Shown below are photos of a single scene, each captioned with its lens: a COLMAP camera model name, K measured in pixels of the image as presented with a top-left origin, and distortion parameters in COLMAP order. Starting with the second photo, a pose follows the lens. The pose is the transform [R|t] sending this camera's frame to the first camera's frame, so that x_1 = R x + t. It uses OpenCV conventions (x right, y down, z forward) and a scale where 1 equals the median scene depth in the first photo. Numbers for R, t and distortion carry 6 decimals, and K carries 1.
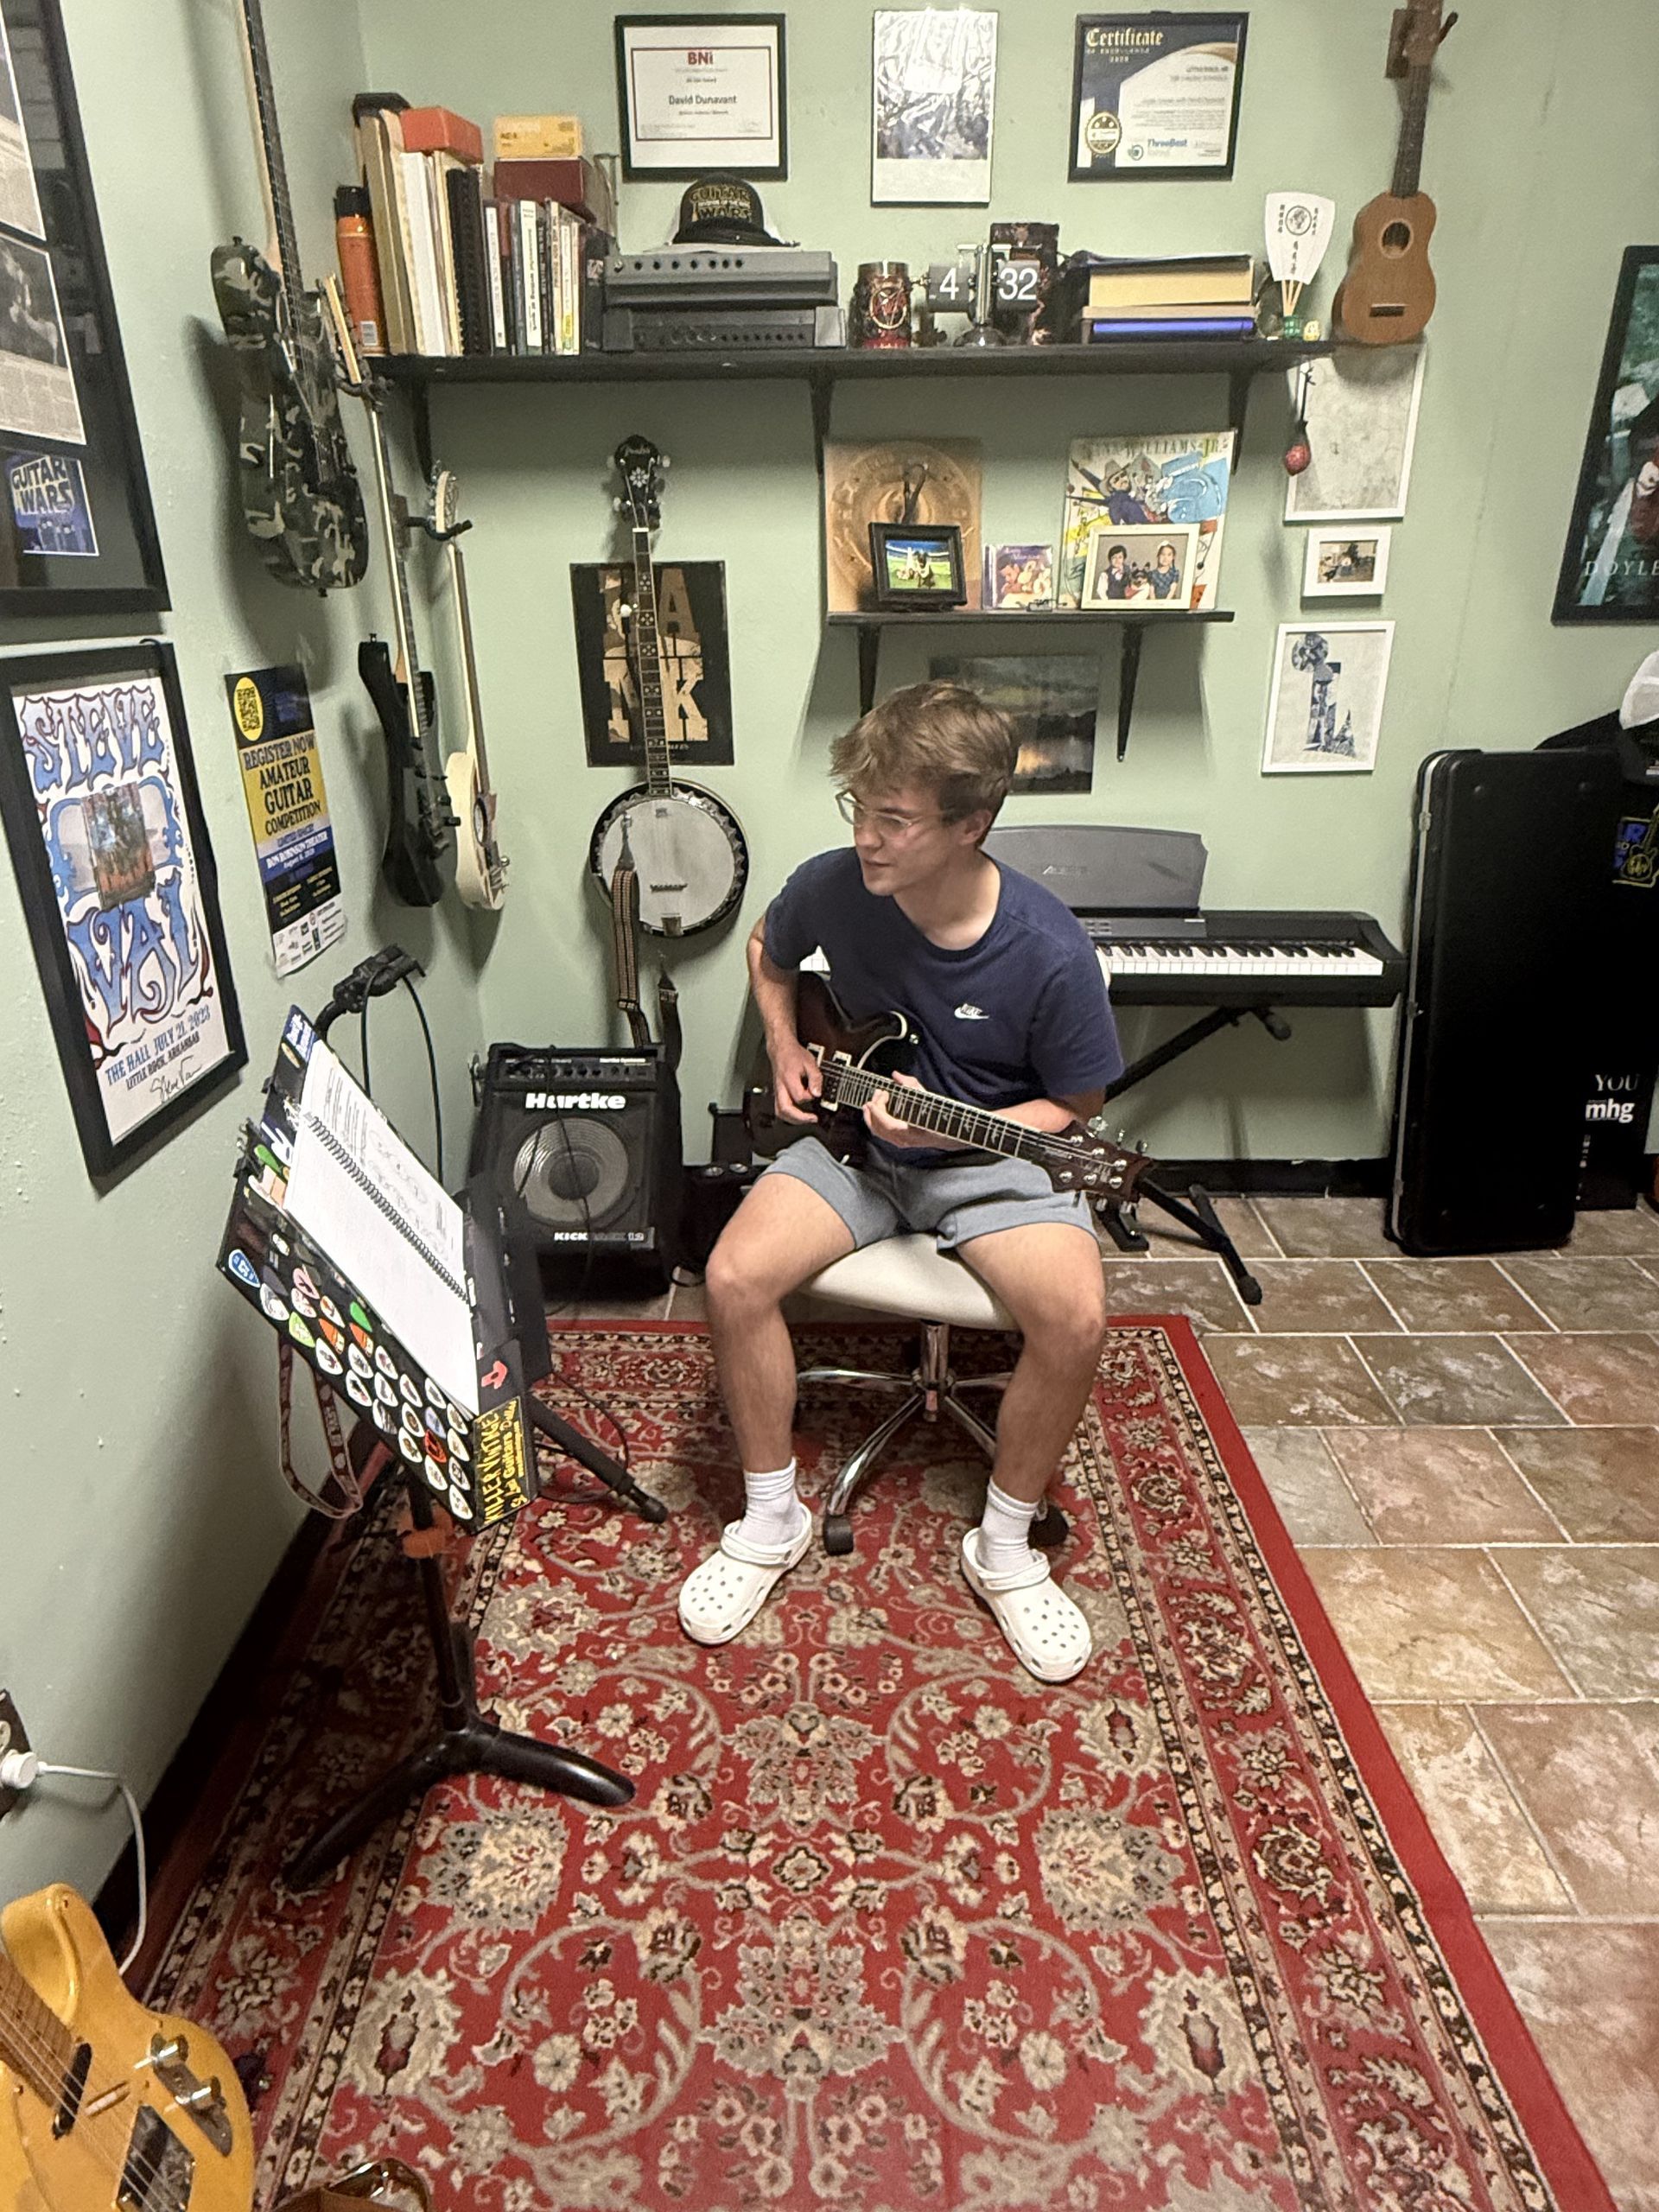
lens RADIAL K [[1281.5, 0, 837.2], [0, 1281.5, 1097.3], [0, 0, 1]] dist [-0.007840, 0.006698]
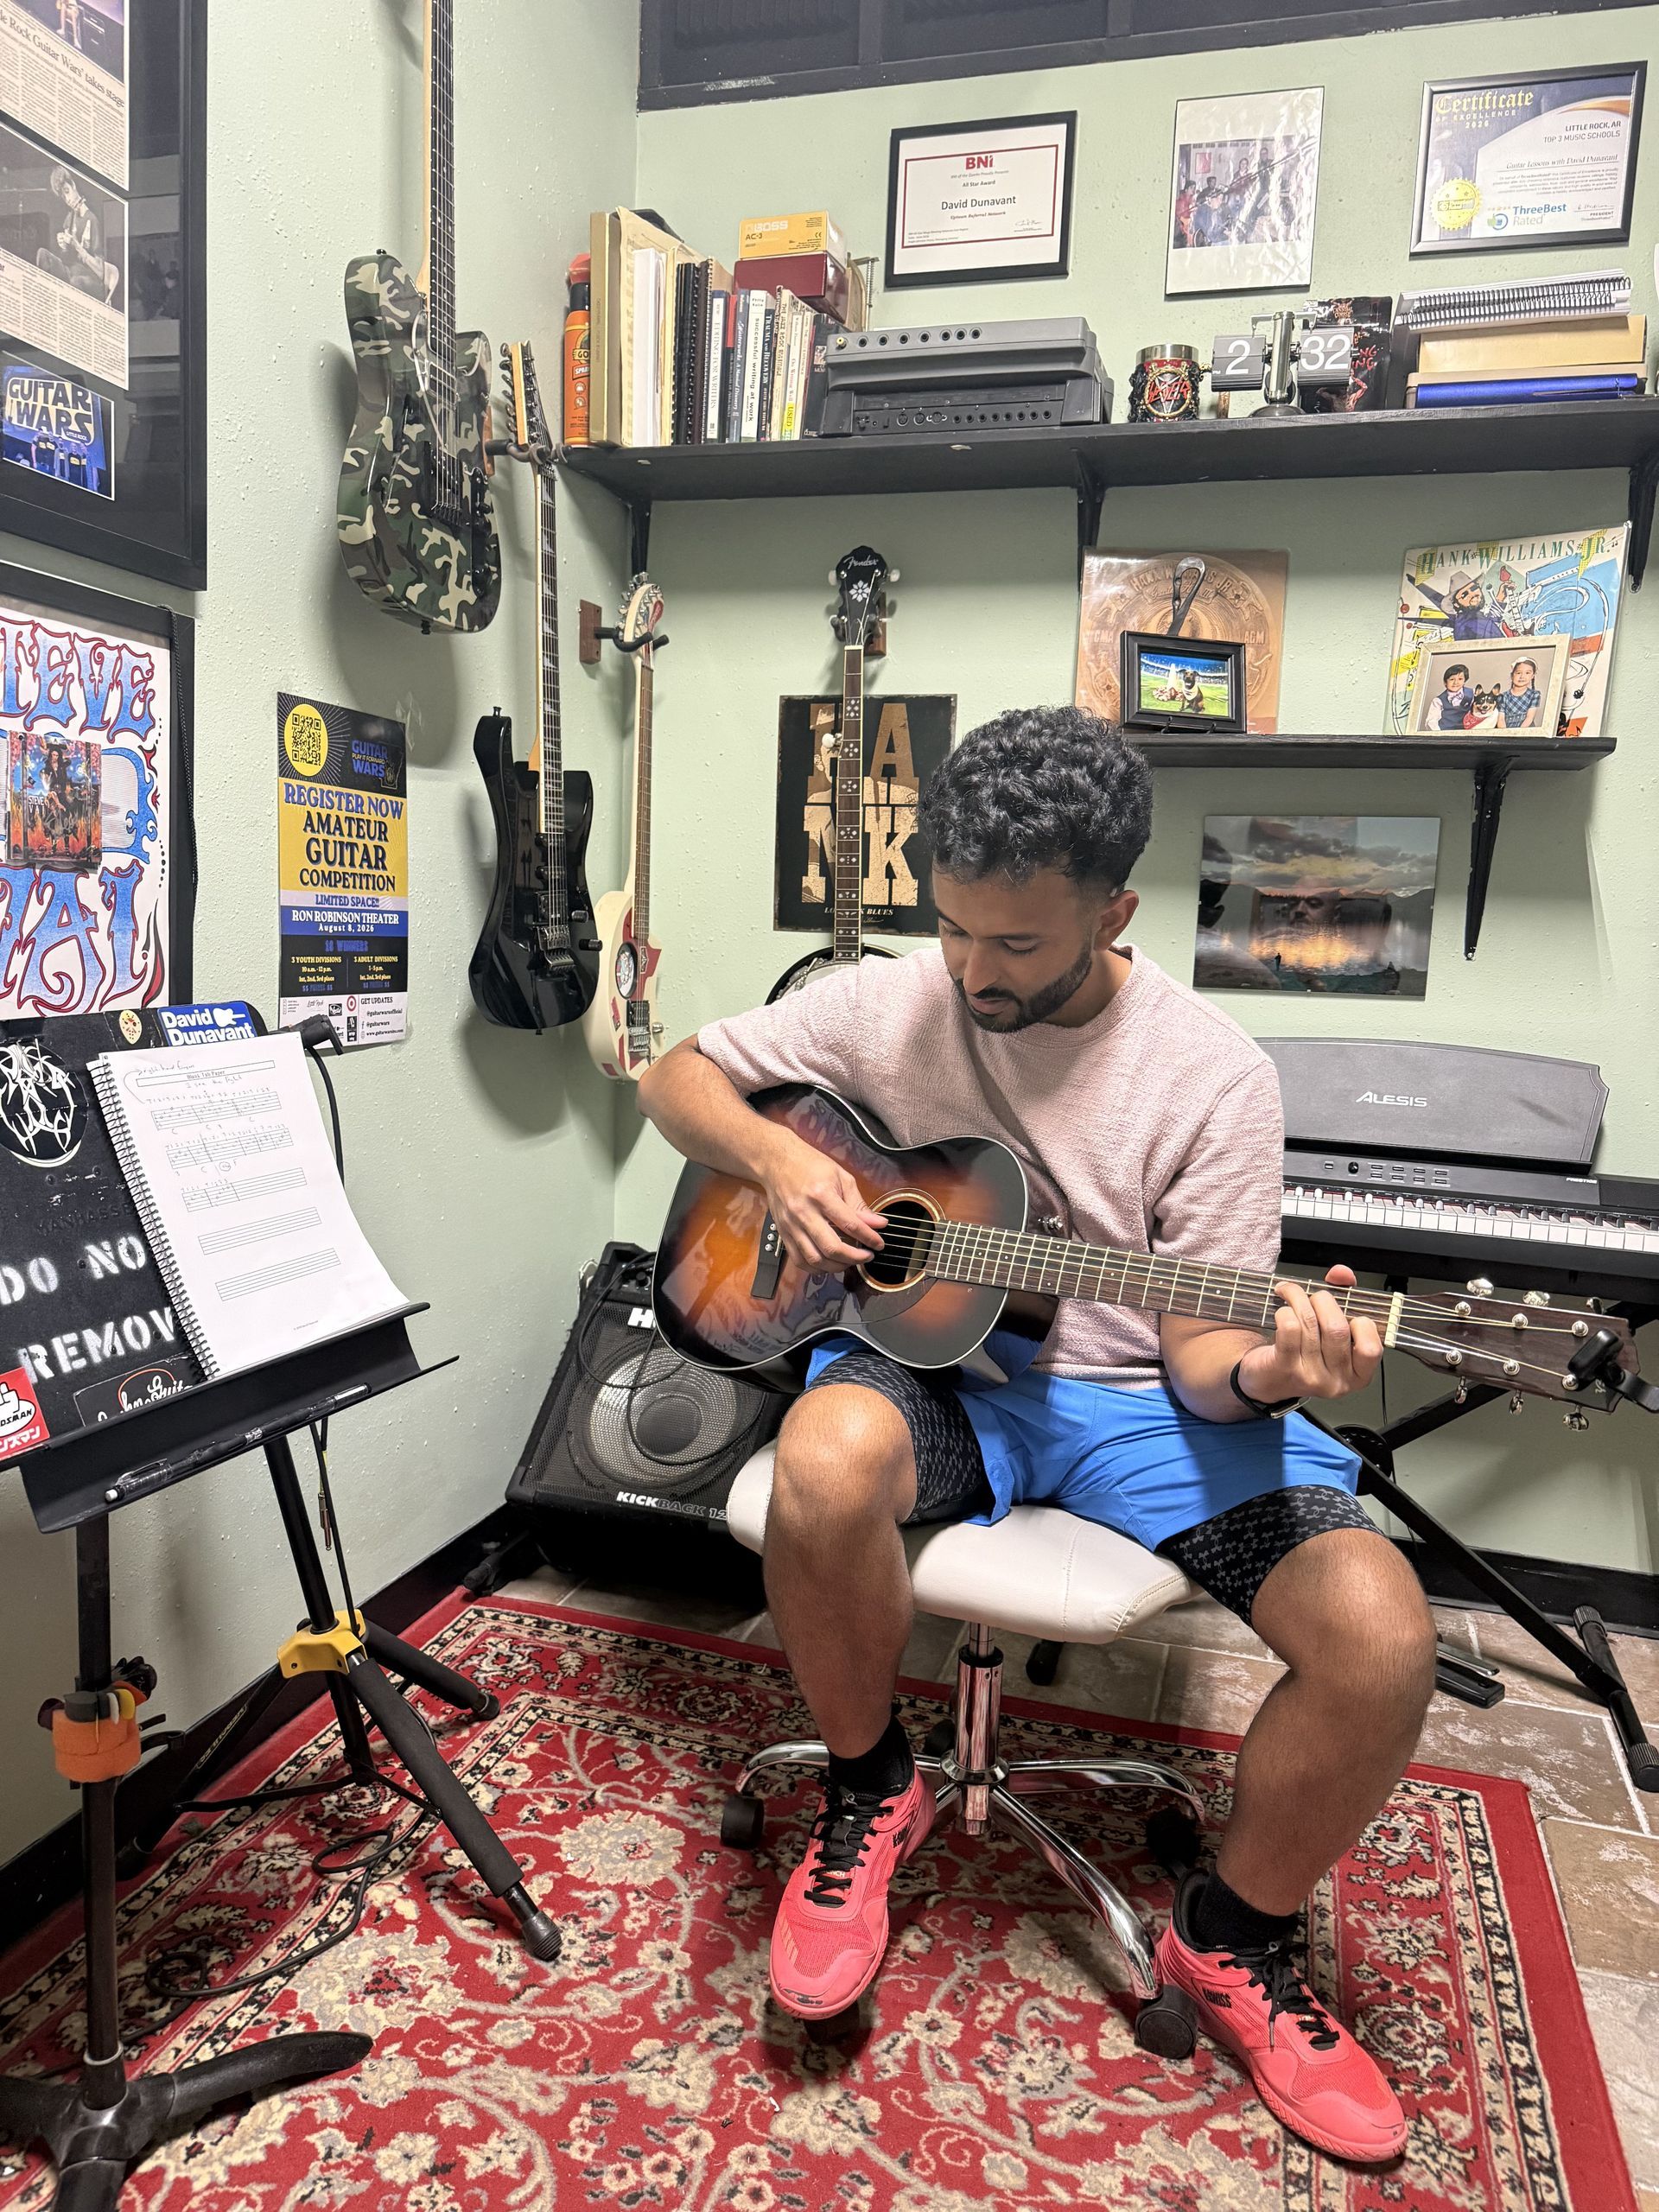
lens RADIAL K [[1561.0, 0, 836.8], [0, 1561.0, 1101.5], [0, 0, 1]] dist [0.023208, -0.031510]
pose [[0.958327, 0.083930, -0.273067, 0.176348], [-0.154559, 0.956216, -0.248520, 0.126089], [0.240253, 0.280368, 0.929340, 0.154816]]
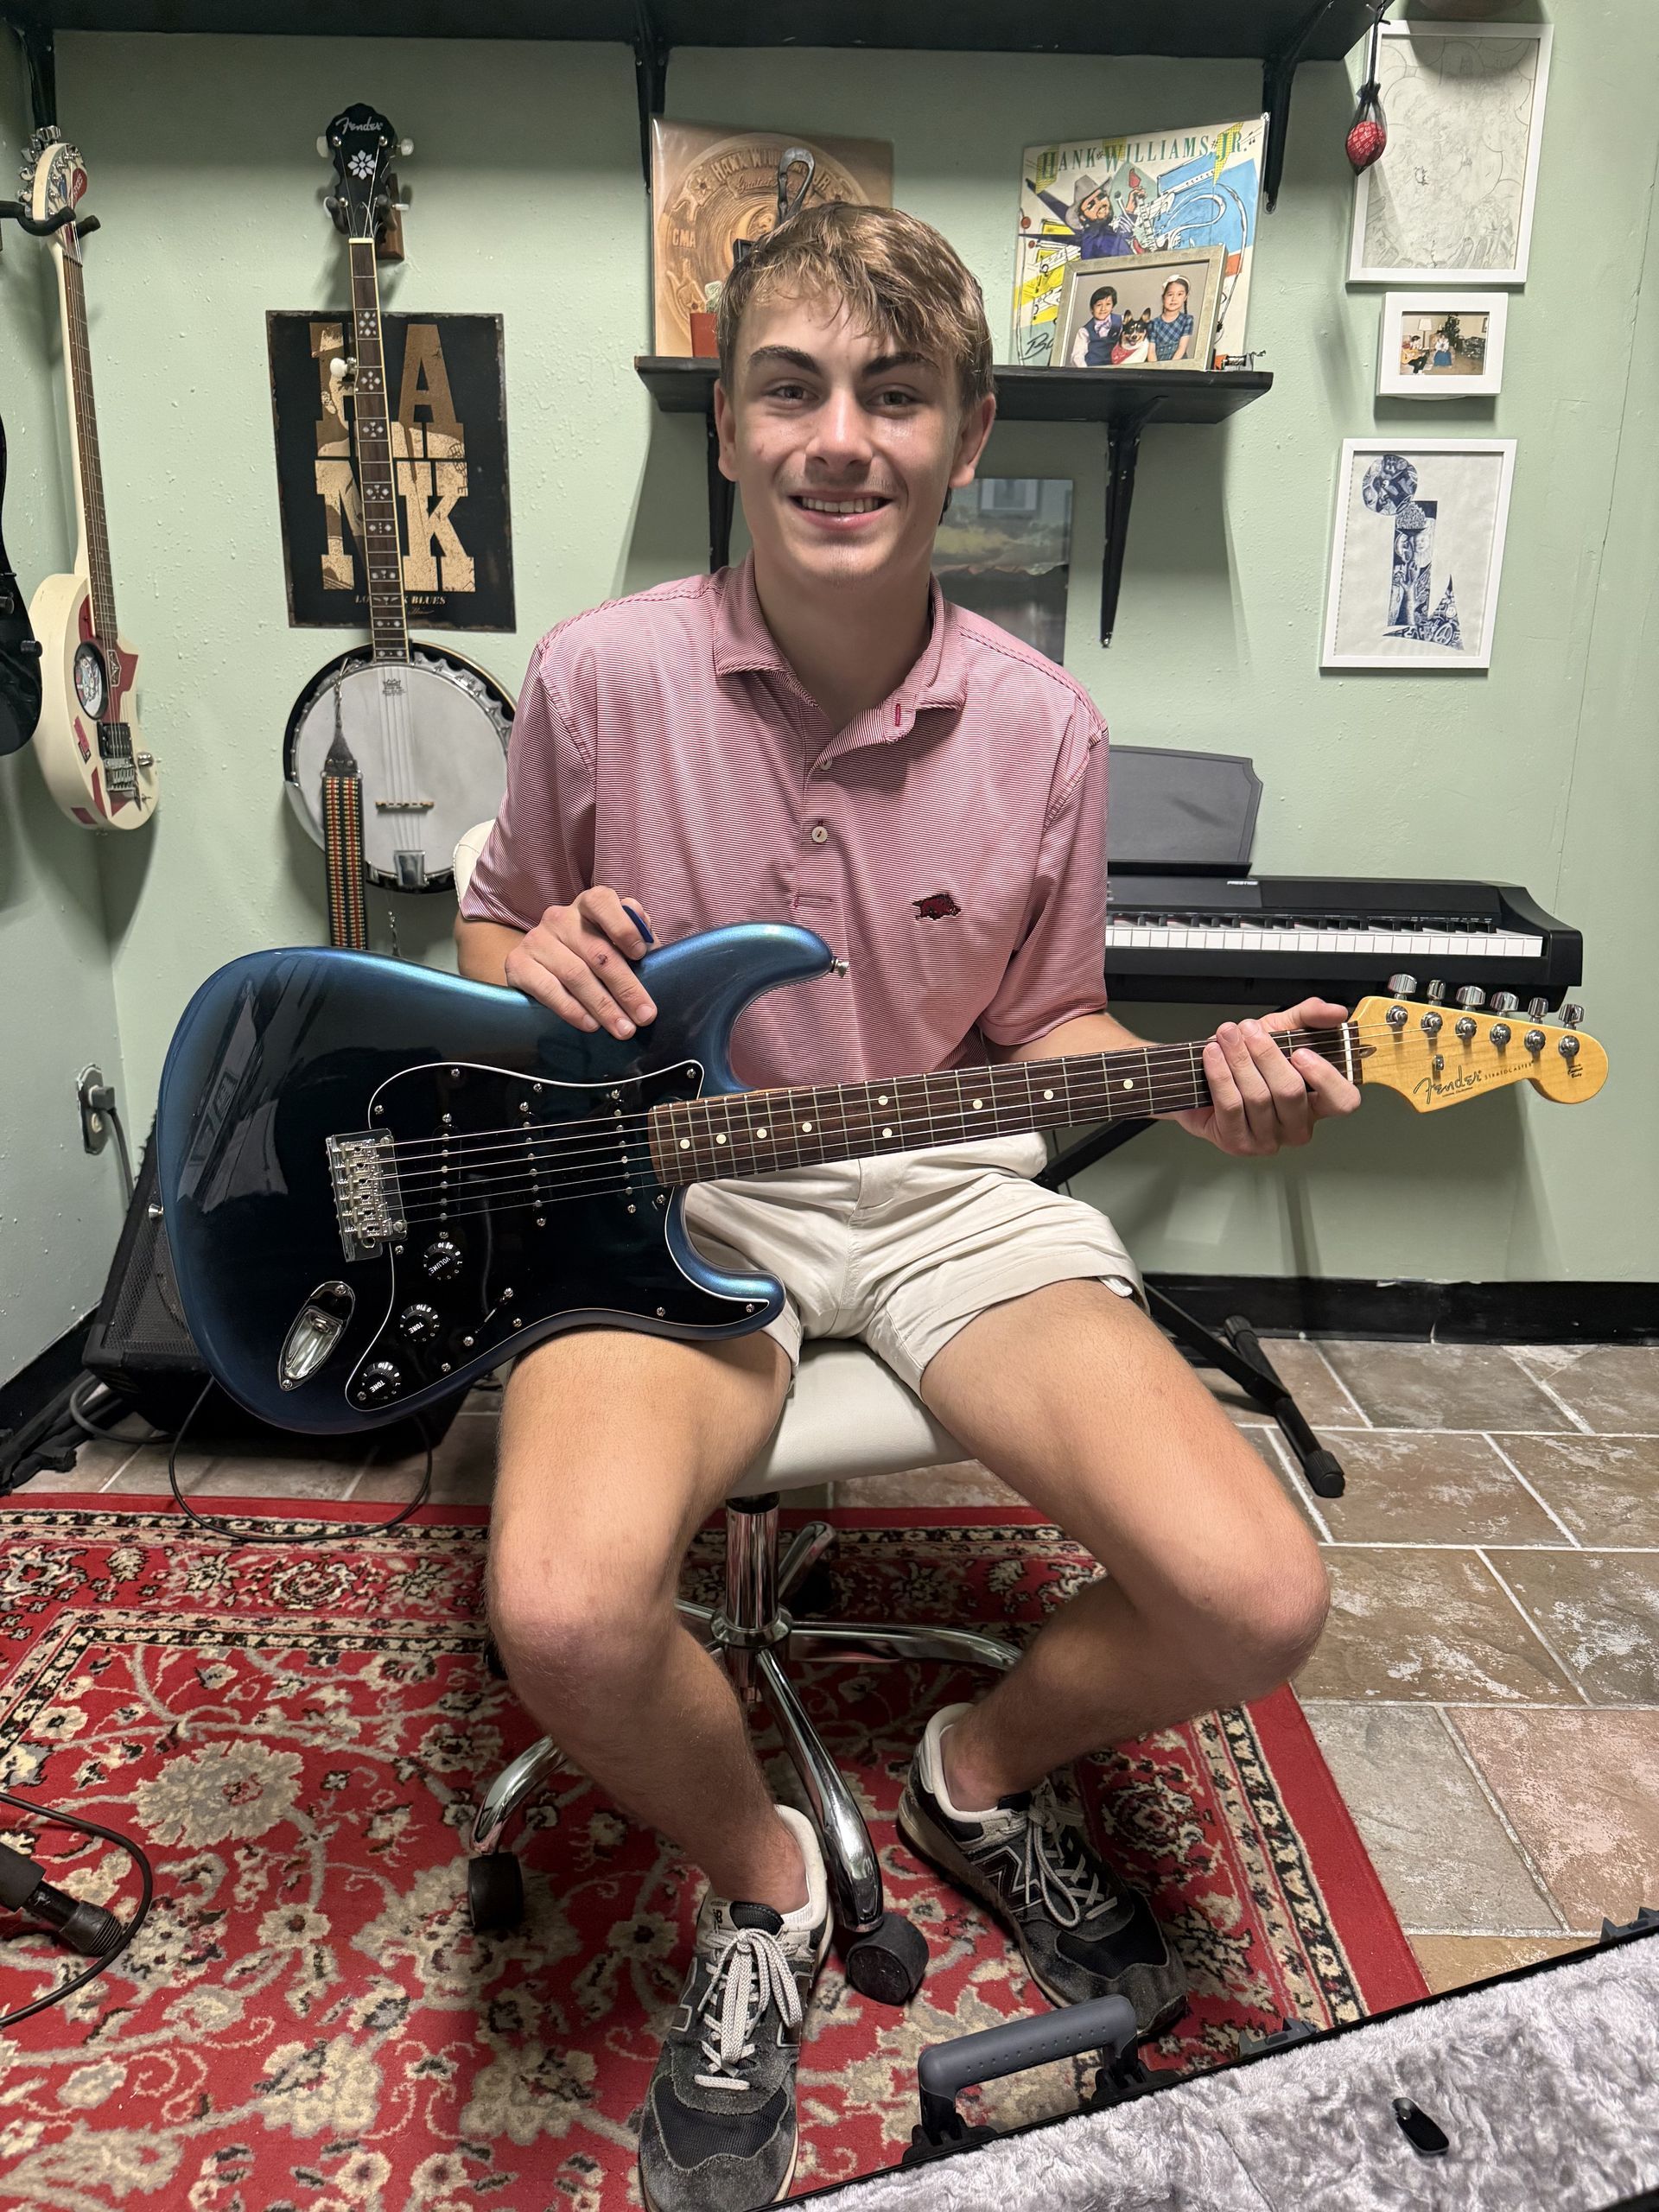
lens RADIAL K [[1561.0, 0, 844.7], [0, 1561.0, 1088.9], [0, 0, 1]] dist [0.023208, -0.031510]
pose [[0.999538, 0.026222, 0.015358, 0.112143], [-0.023960, 0.990898, -0.132468, 0.101407], [-0.018692, 0.132039, 0.991068, 0.329161]]
